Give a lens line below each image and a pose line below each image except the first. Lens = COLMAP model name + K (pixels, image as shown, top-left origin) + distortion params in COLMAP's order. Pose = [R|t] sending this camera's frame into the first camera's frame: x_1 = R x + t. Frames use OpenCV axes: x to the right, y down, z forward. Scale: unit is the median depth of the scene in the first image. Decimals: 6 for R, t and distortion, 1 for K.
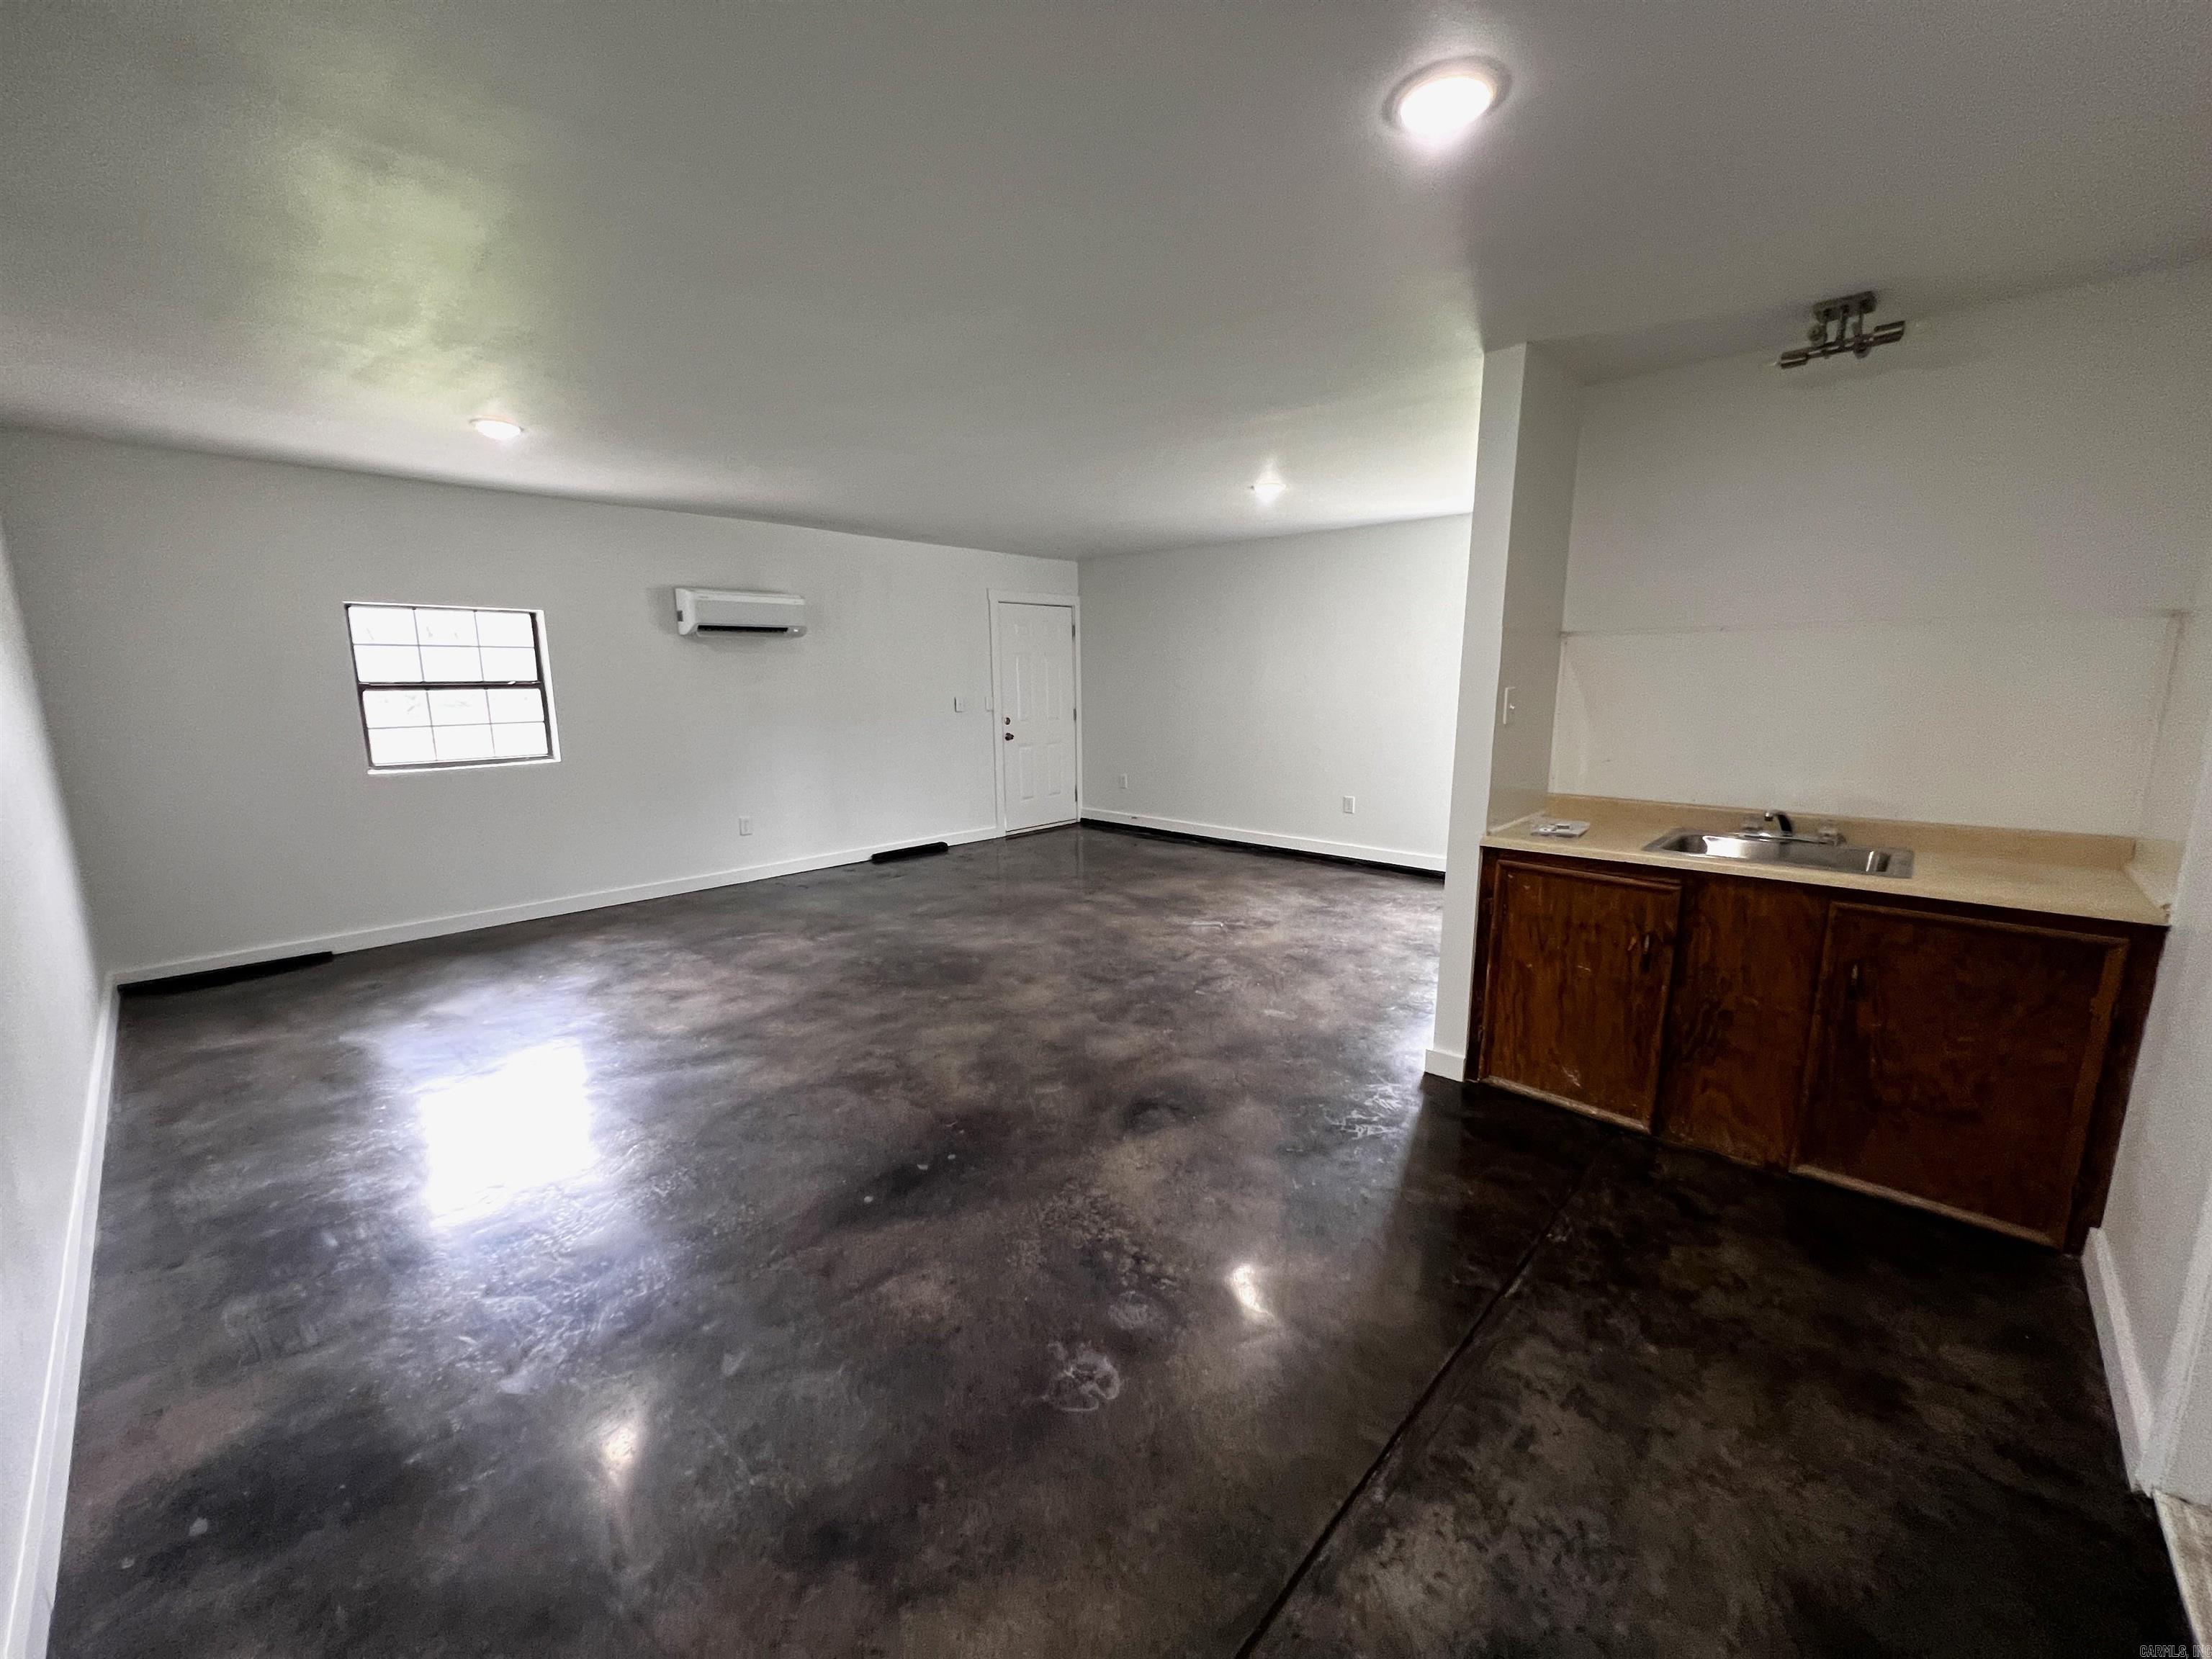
lens RADIAL K [[880.8, 0, 1106.7], [0, 880.8, 834.0], [0, 0, 1]] dist [0.000549, 0.000036]
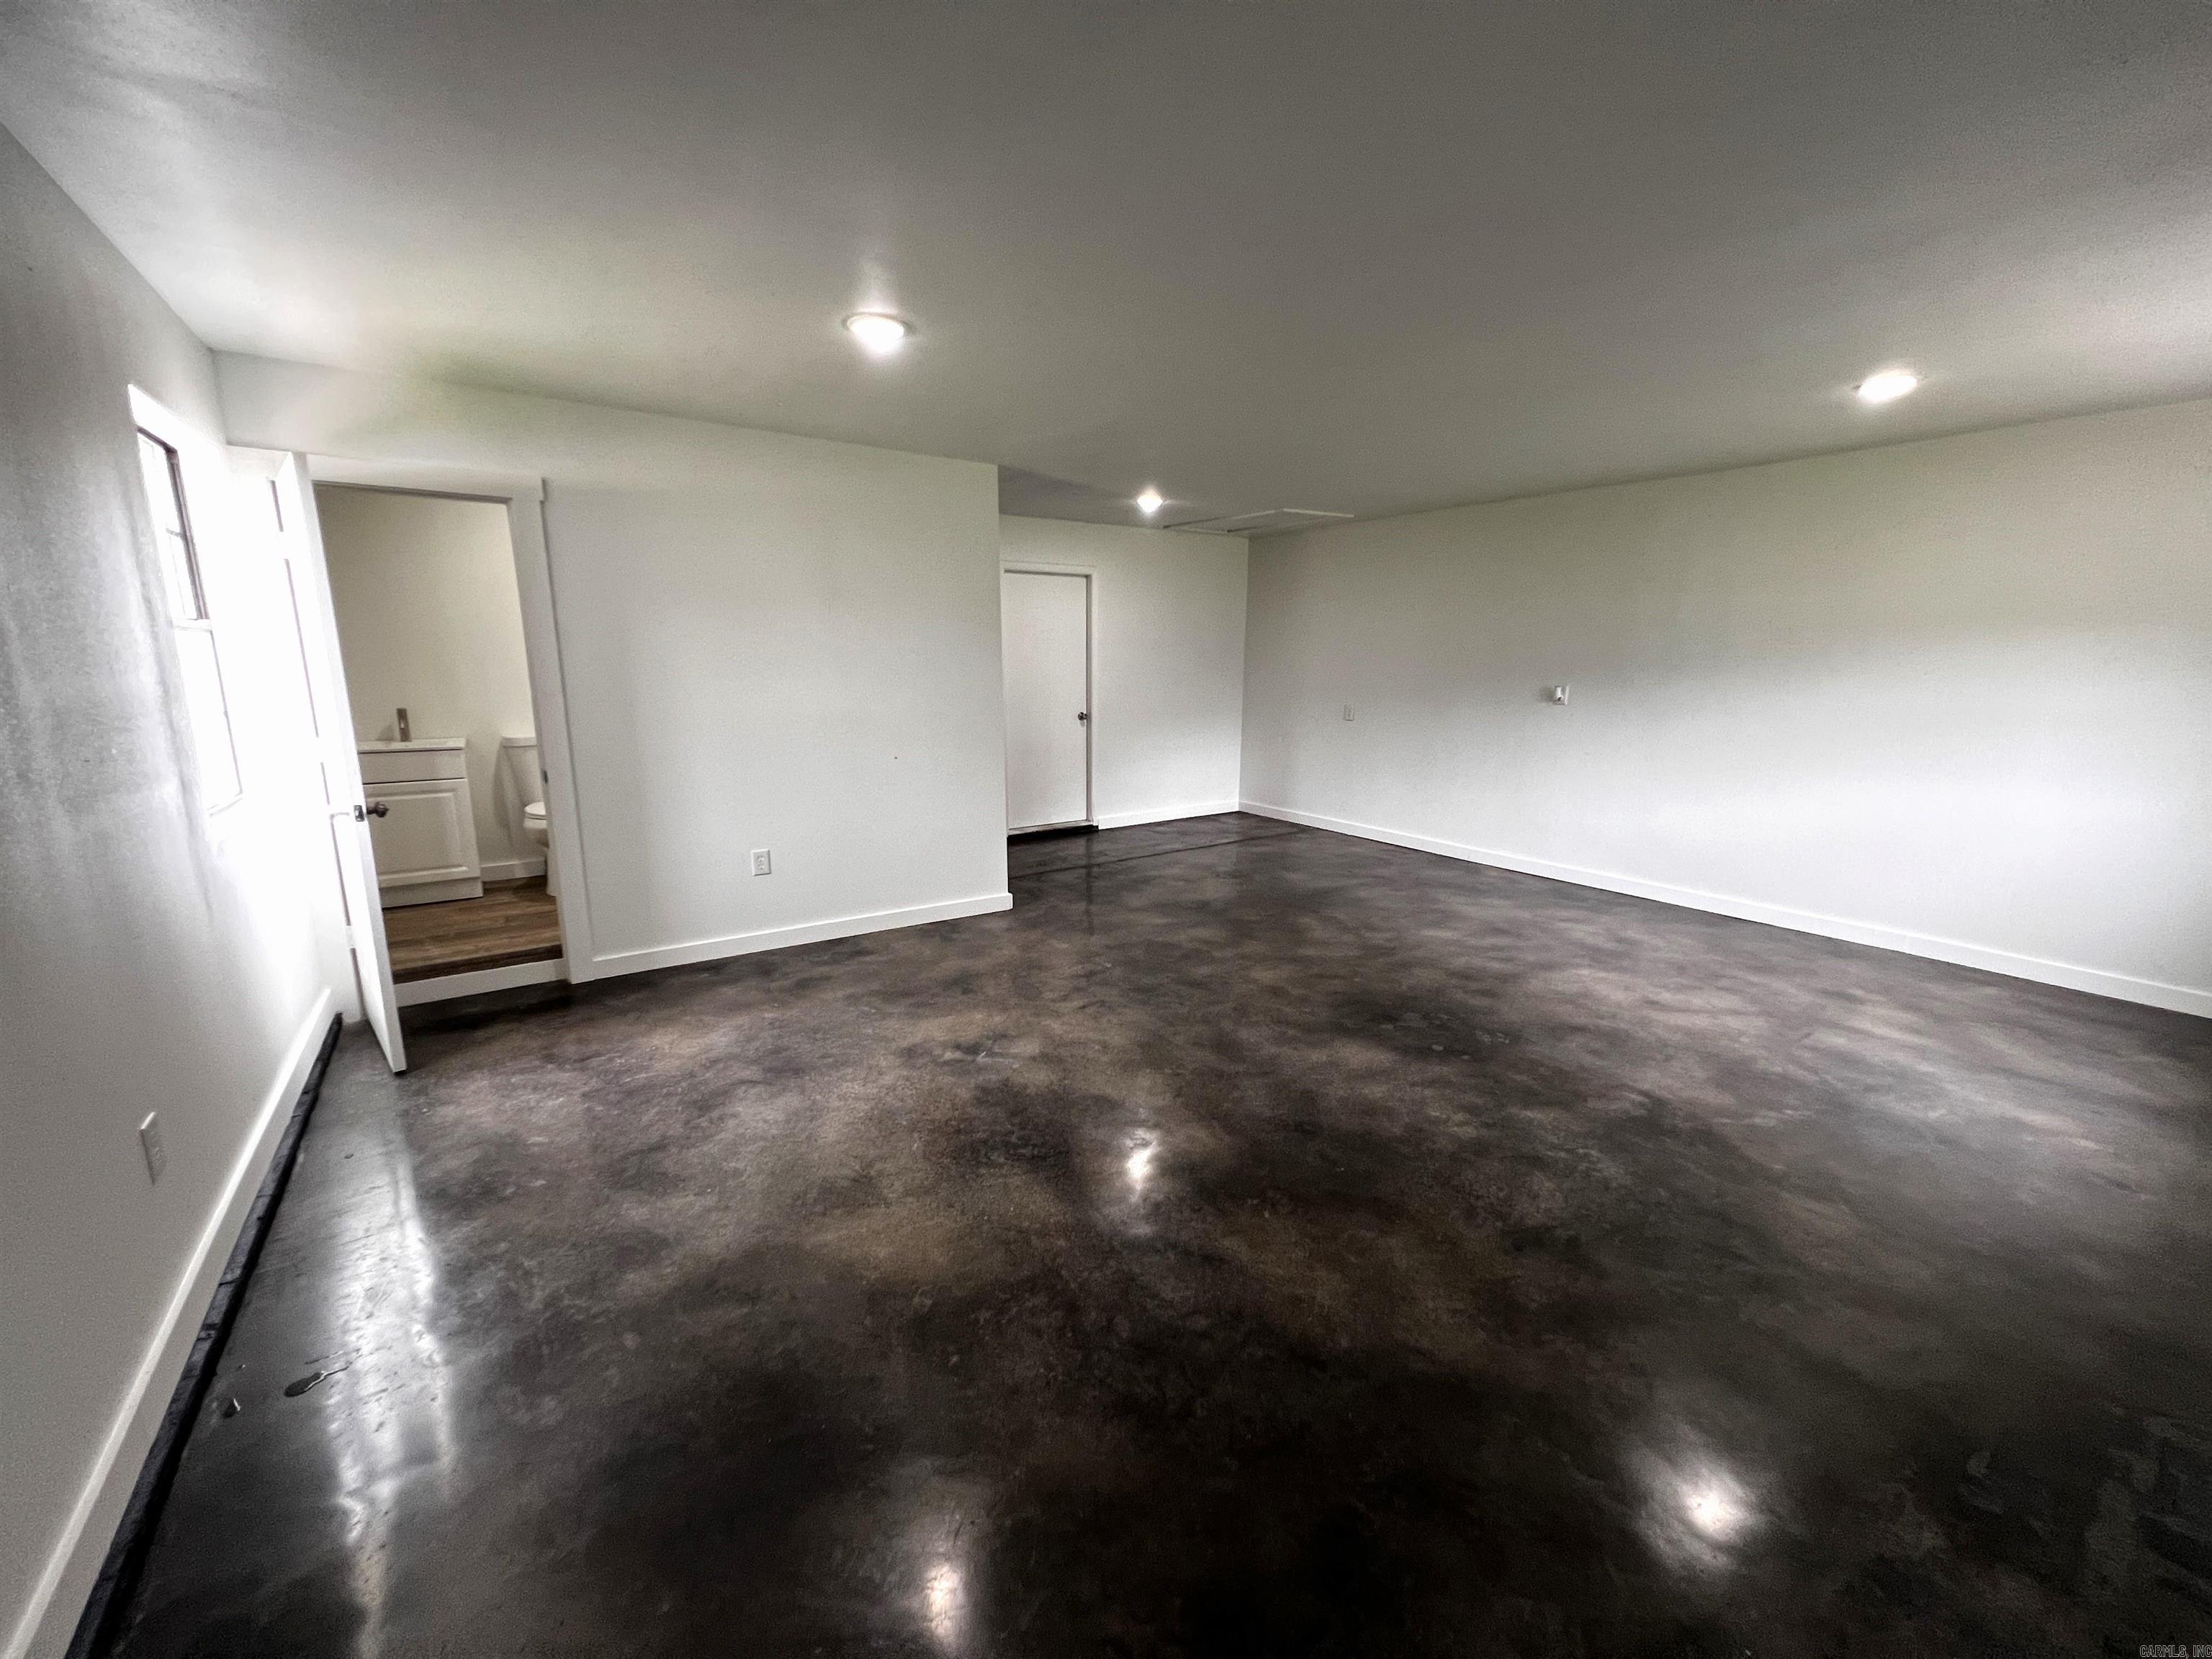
lens RADIAL K [[880.8, 0, 1106.7], [0, 880.8, 834.0], [0, 0, 1]] dist [0.000549, 0.000036]
pose [[-0.976918, -0.045515, 0.208710, -0.092396], [0.036413, 0.927256, 0.372652, -0.311967], [-0.210489, 0.371650, -0.904196, 1.674683]]
